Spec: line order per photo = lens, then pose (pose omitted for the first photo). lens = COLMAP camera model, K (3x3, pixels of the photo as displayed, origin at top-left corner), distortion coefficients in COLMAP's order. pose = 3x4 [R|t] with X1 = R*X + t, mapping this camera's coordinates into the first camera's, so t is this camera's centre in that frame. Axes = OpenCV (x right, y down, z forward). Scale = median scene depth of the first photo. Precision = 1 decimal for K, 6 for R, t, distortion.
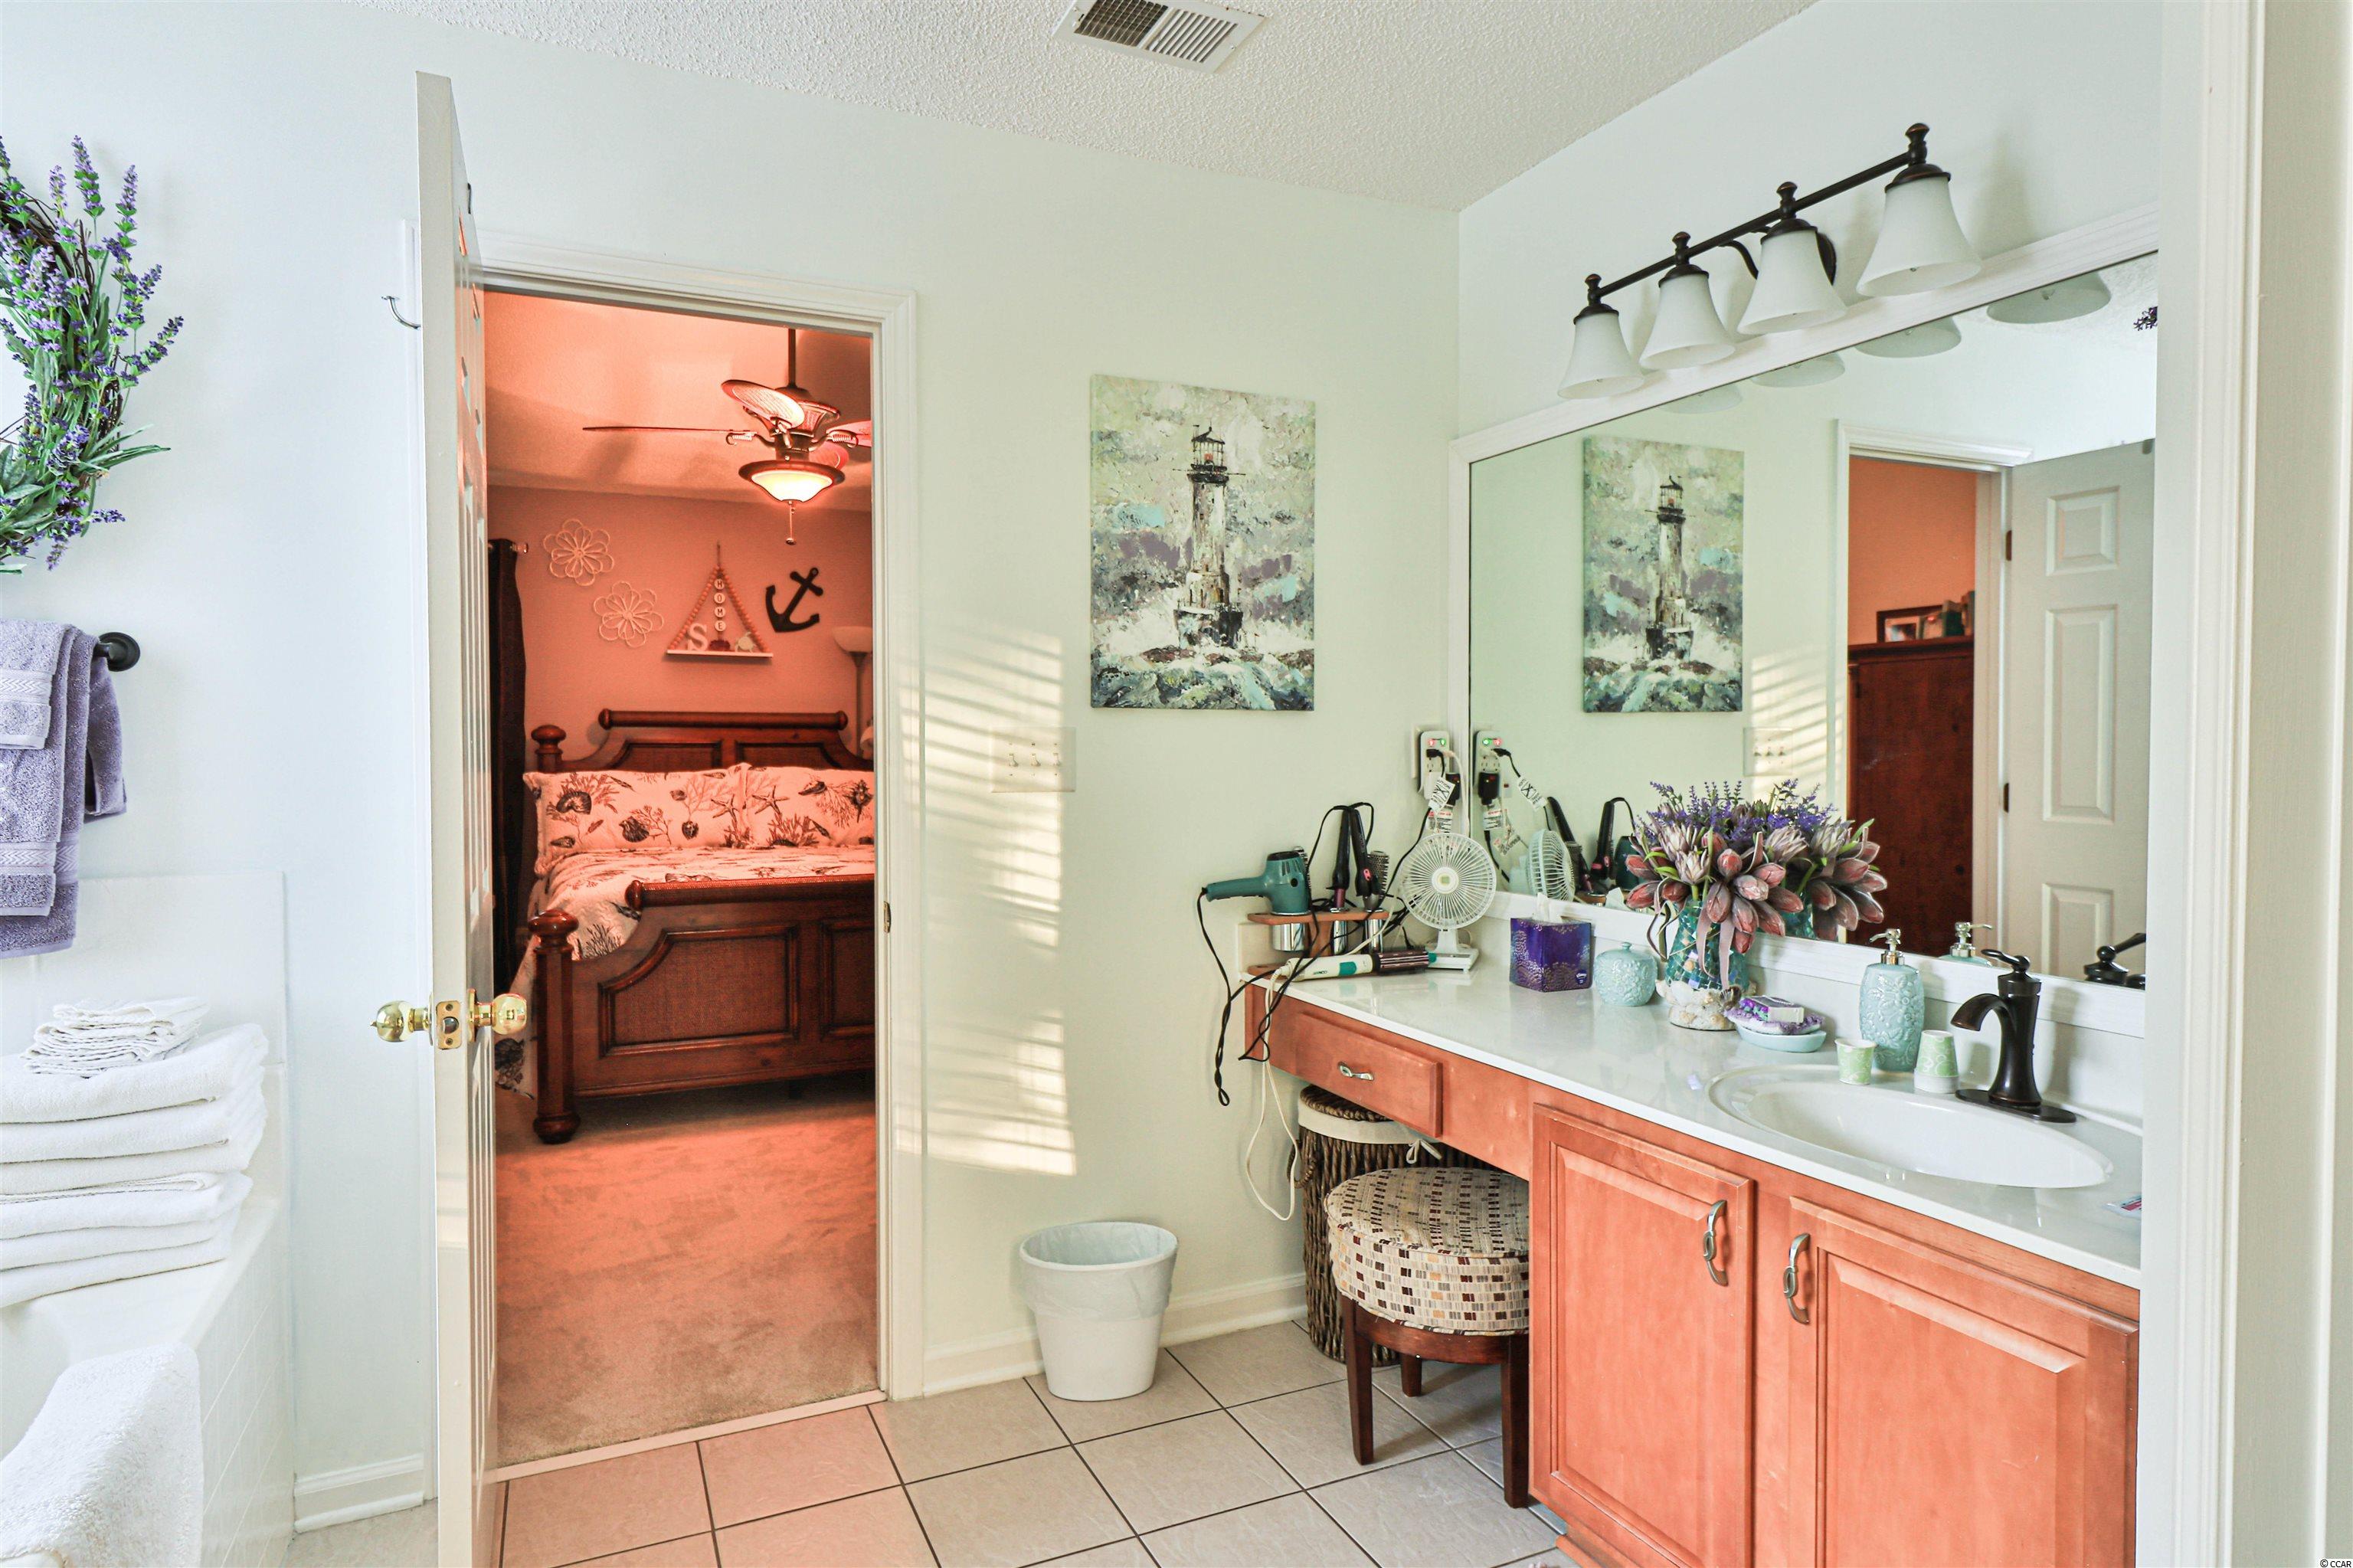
lens RADIAL K [[1287.9, 0, 1173.3], [0, 1287.9, 775.4], [0, 0, 1]] dist [0.002766, -0.004150]
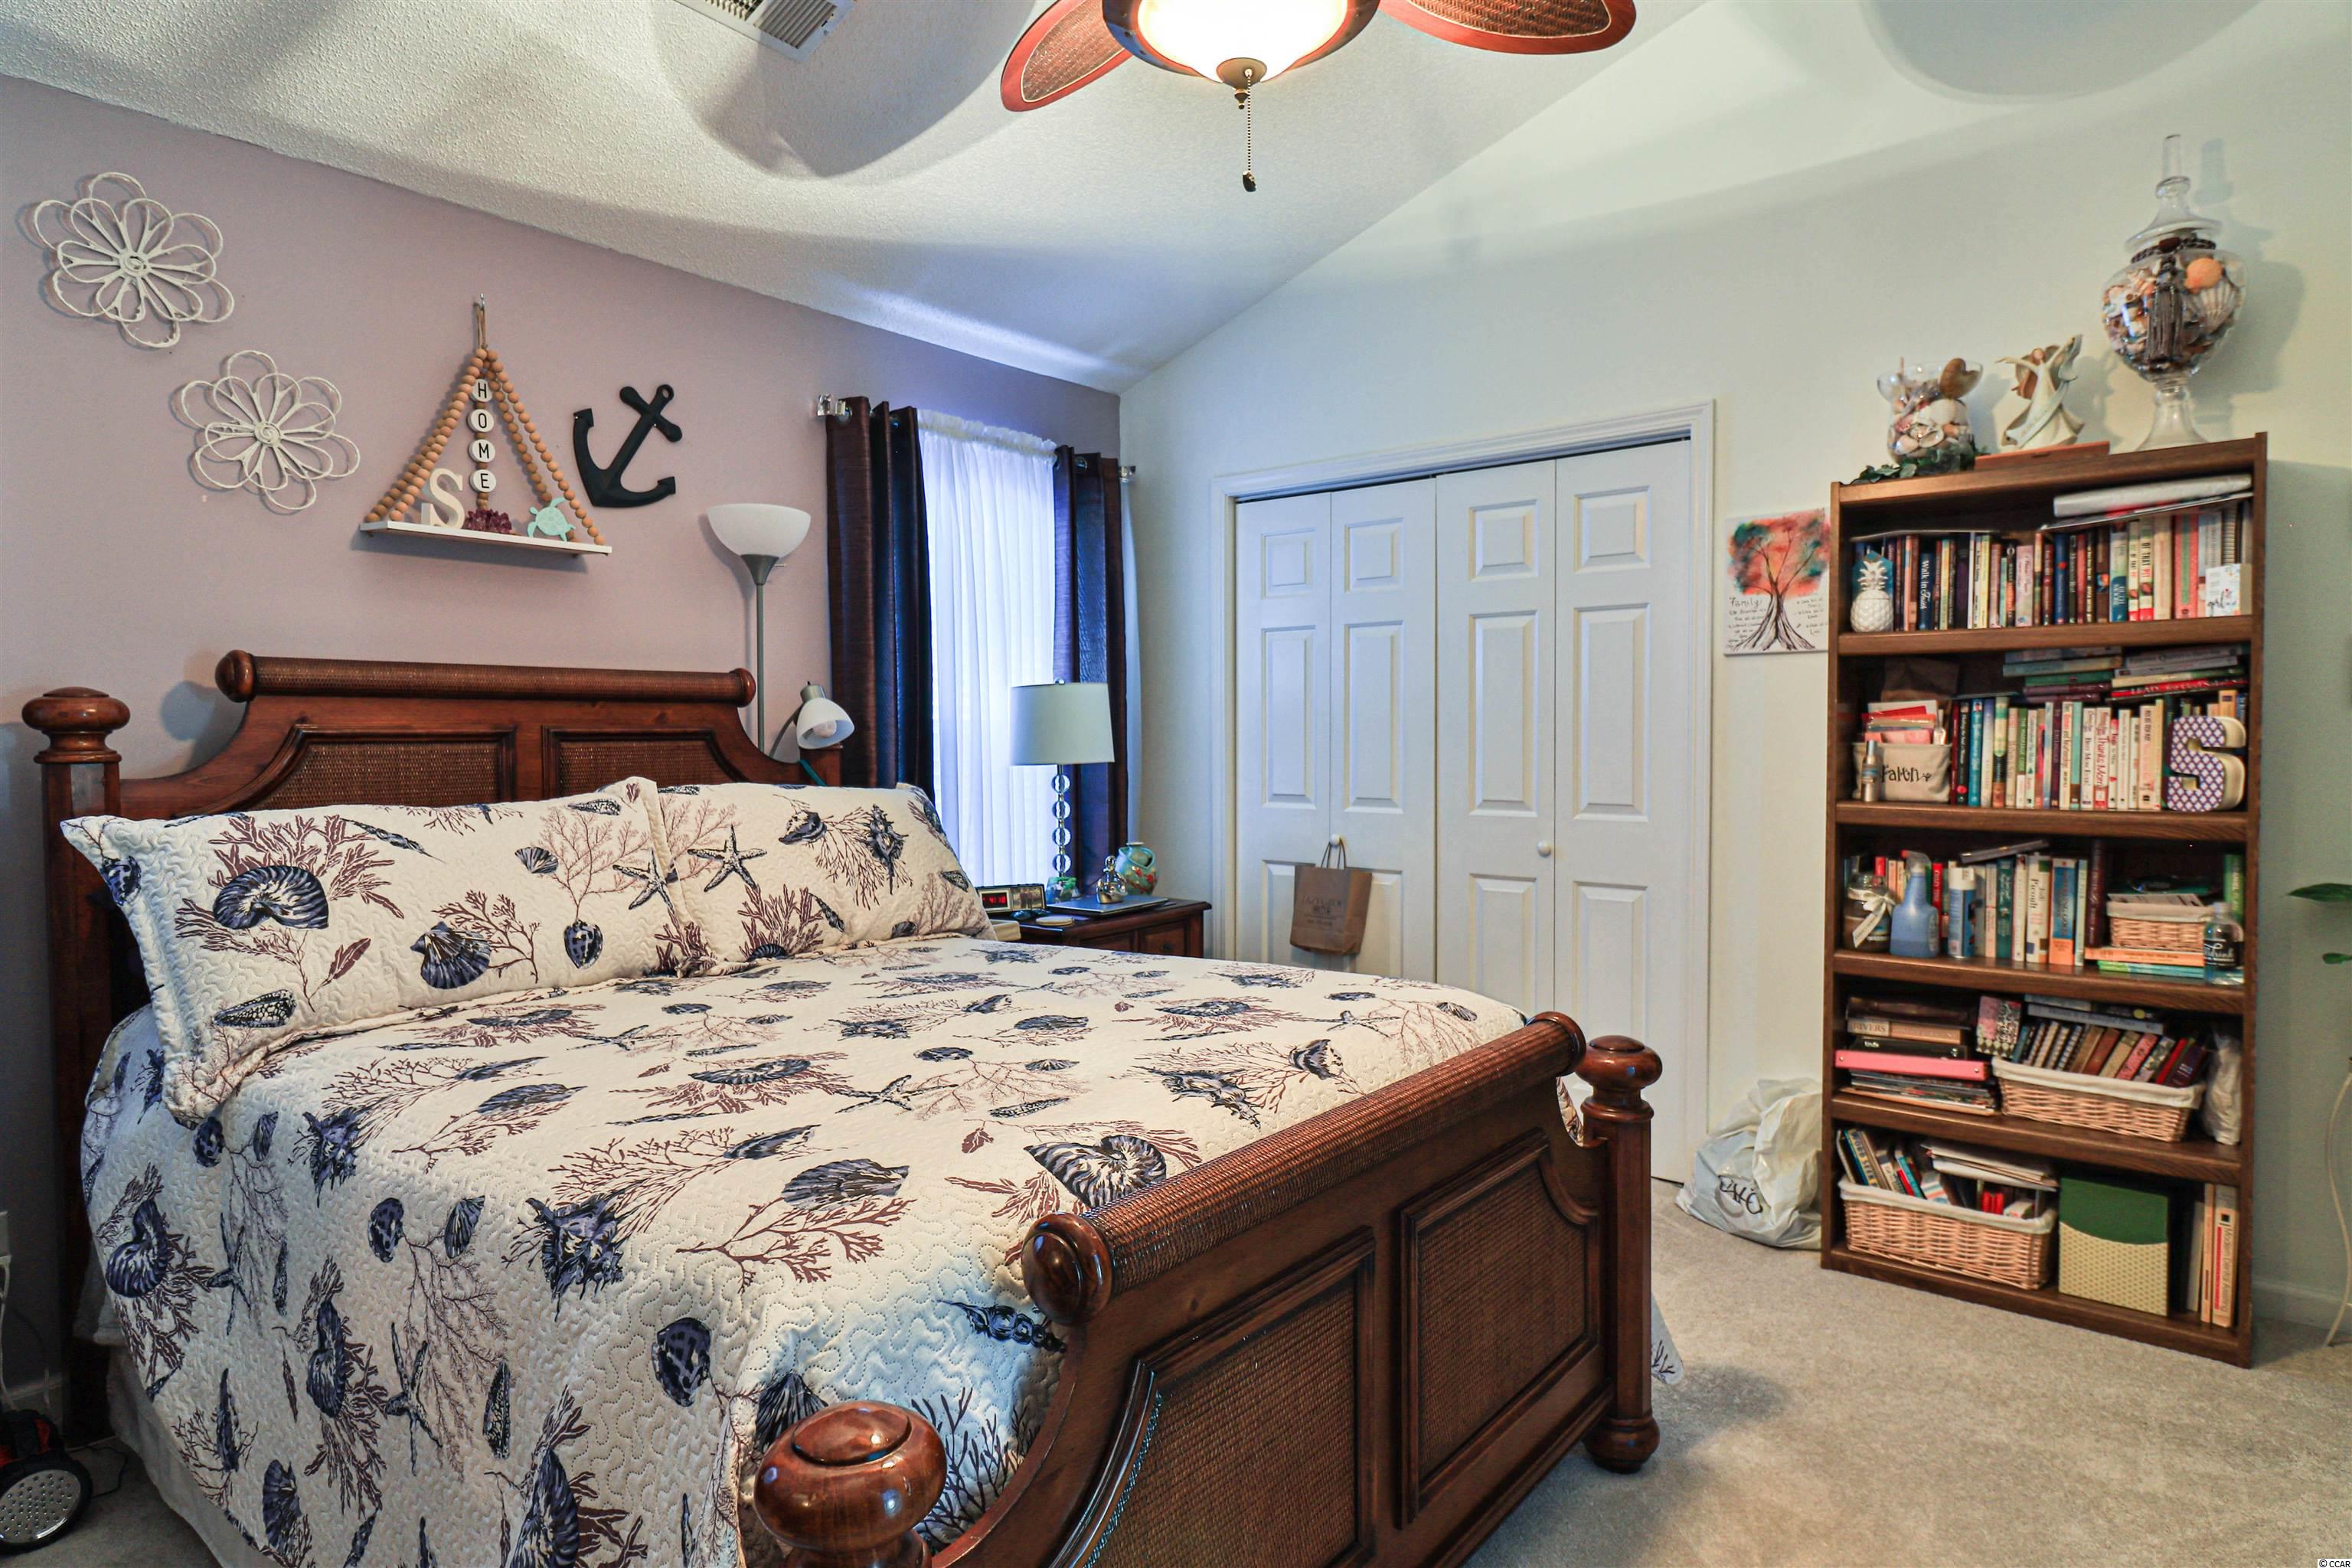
lens RADIAL K [[1287.3, 0, 1176.1], [0, 1287.3, 768.8], [0, 0, 1]] dist [0.002766, -0.004150]
pose [[0.897427, -0.017796, 0.440803, -0.364701], [0.016081, 0.999842, 0.007626, -0.012981], [-0.440869, 0.000244, 0.897571, 0.517010]]
